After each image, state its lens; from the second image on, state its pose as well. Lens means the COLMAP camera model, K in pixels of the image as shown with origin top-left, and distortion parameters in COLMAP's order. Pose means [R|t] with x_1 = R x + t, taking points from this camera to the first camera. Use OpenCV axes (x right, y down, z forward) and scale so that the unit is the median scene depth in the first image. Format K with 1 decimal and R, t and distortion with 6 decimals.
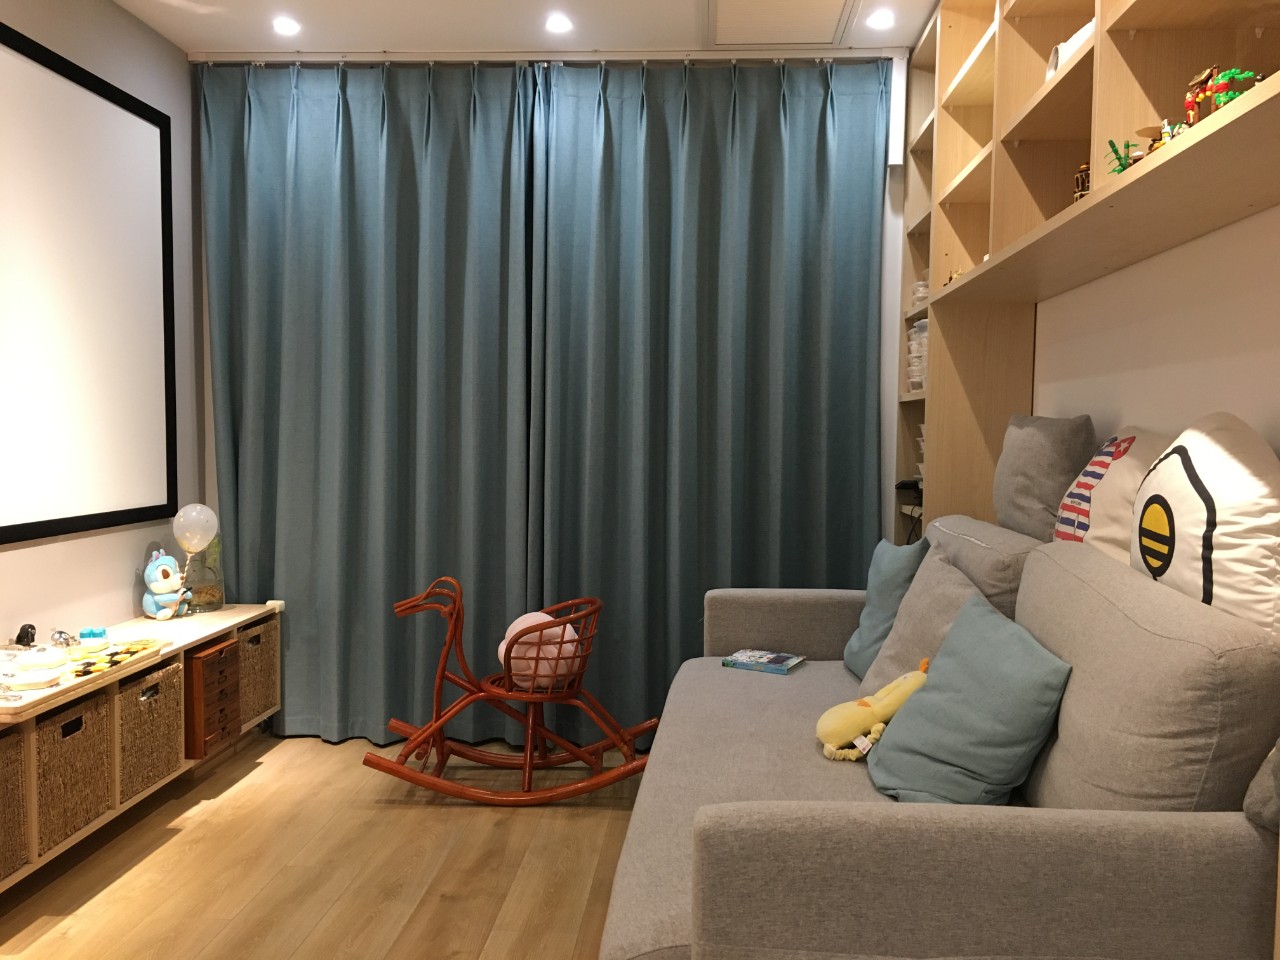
lens RADIAL K [[1082.7, 0, 641.5], [0, 1082.7, 478.0], [0, 0, 1]] dist [0.080765, -0.093067]
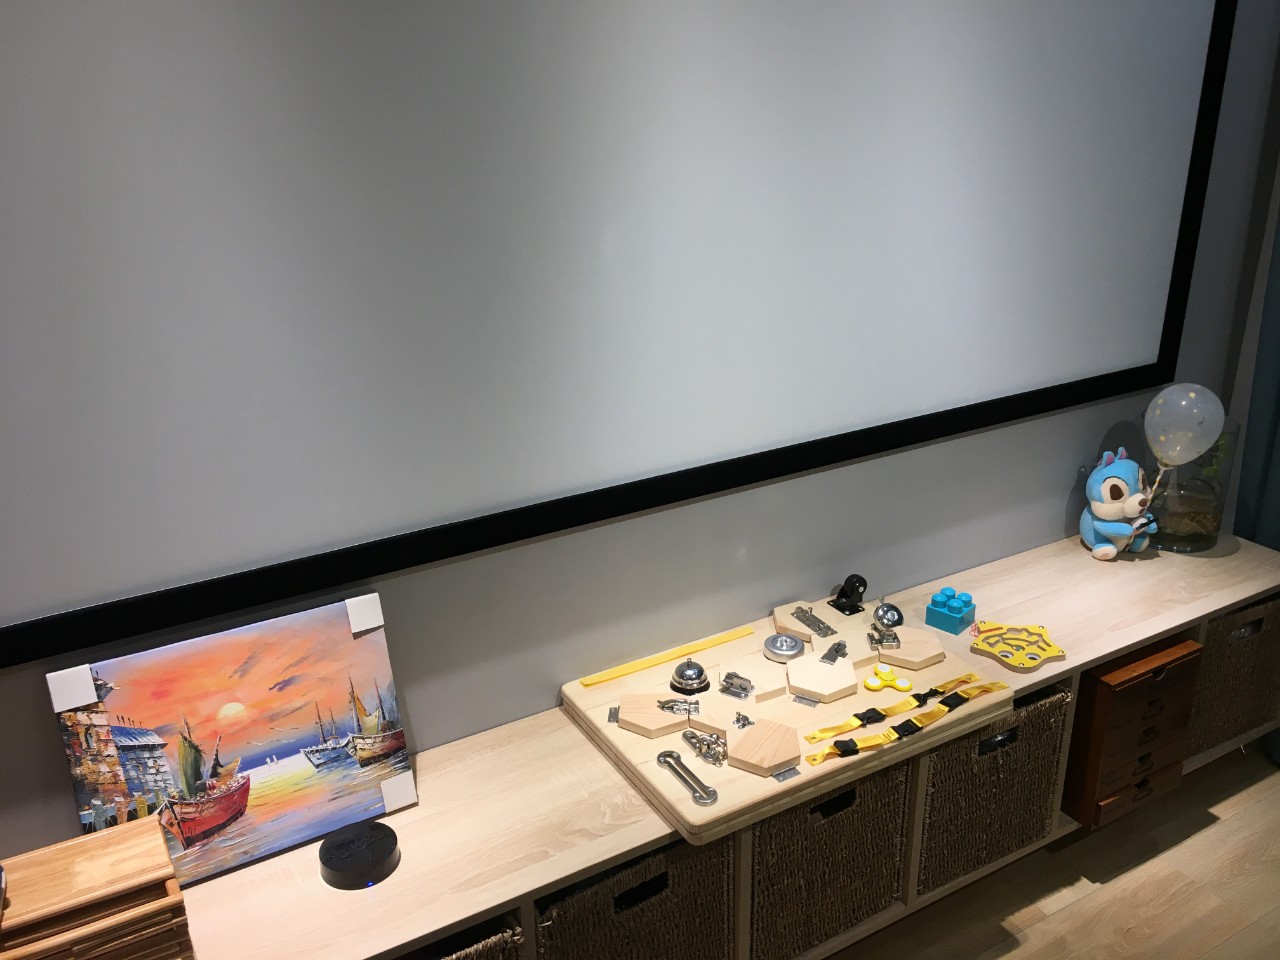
lens RADIAL K [[1082.7, 0, 641.3], [0, 1082.7, 480.2], [0, 0, 1]] dist [0.080765, -0.093067]
pose [[0.556633, 0.292549, -0.777544, -0.105799], [-0.014405, 0.939203, 0.343061, -0.126357], [0.830634, -0.179759, 0.527005, 0.454364]]
